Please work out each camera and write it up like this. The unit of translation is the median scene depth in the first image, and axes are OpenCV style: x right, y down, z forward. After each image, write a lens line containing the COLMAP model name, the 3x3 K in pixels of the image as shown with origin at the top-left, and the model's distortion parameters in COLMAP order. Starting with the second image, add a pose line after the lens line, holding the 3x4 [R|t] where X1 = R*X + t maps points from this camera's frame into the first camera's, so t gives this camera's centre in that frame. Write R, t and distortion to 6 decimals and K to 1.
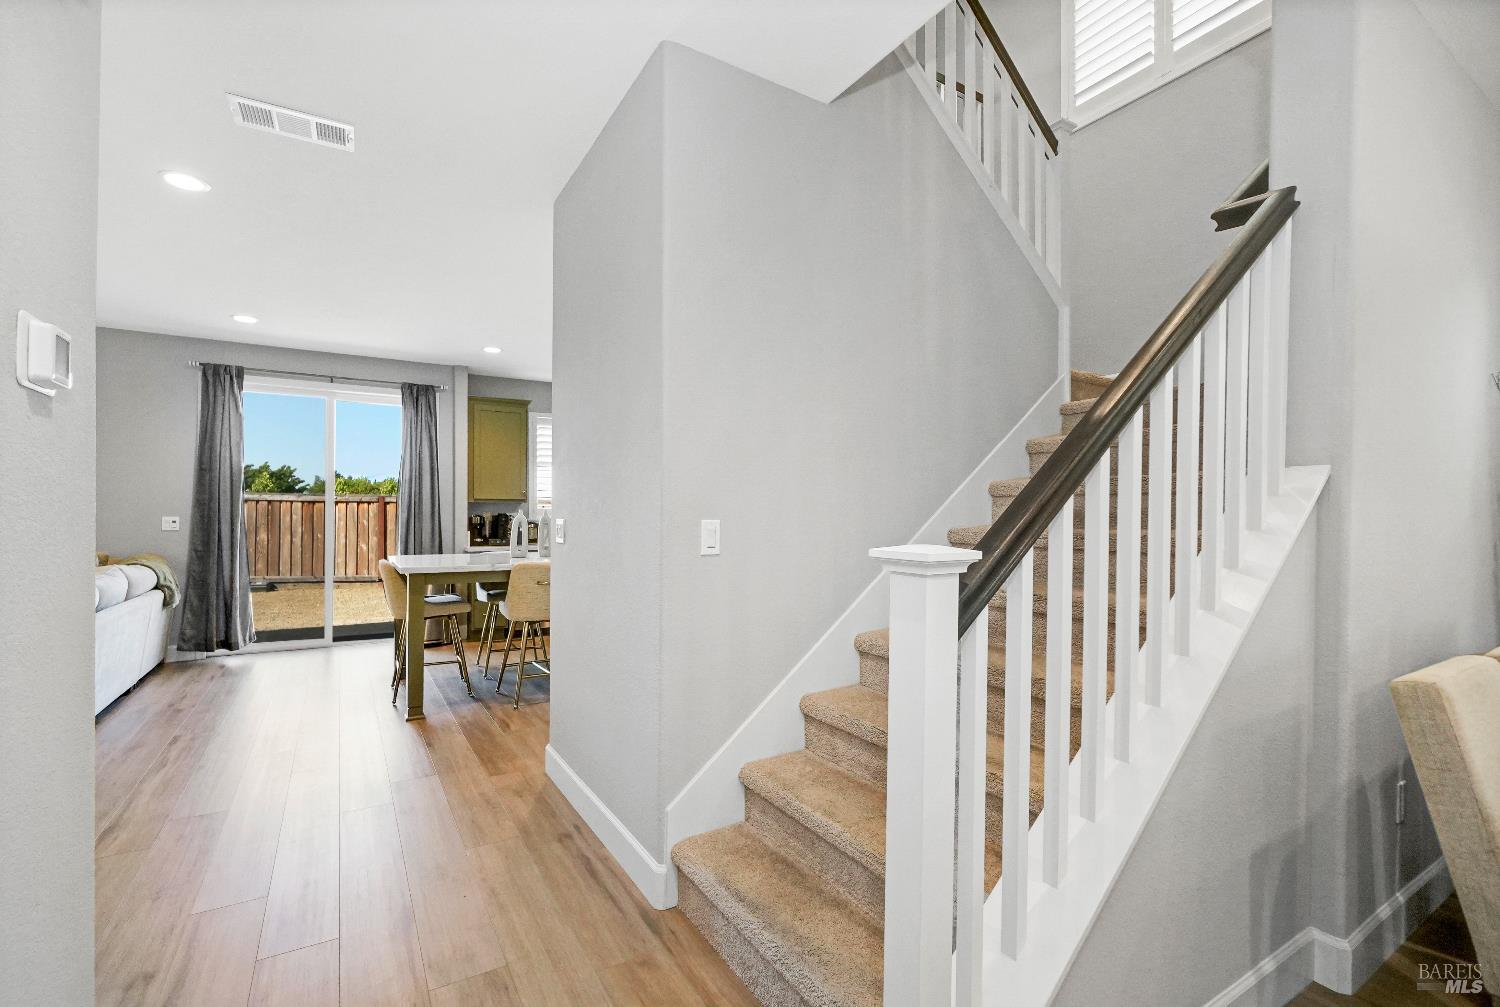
lens RADIAL K [[658.8, 0, 717.7], [0, 658.8, 513.4], [0, 0, 1]] dist [-0.000438, 0.000233]
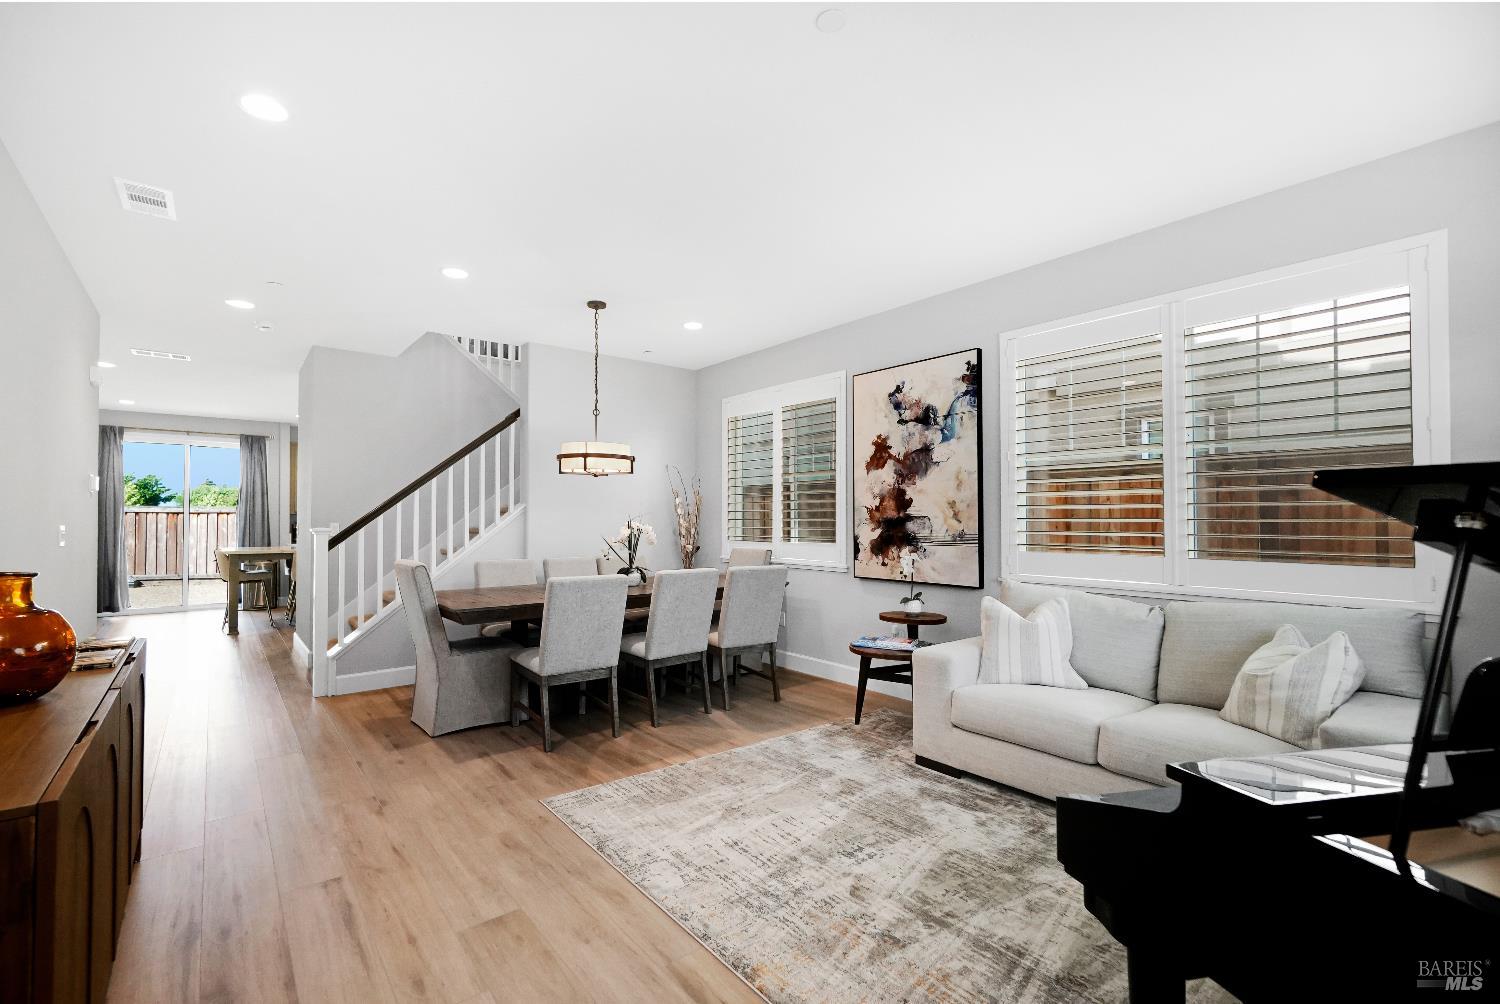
lens RADIAL K [[644.5, 0, 725.5], [0, 644.5, 510.2], [0, 0, 1]] dist [-0.011210, 0.000247]
pose [[0.988246, -0.003974, 0.152823, 0.413115], [0.006367, 0.999865, -0.015168, 0.003259], [-0.152742, 0.015962, 0.988137, -0.642754]]
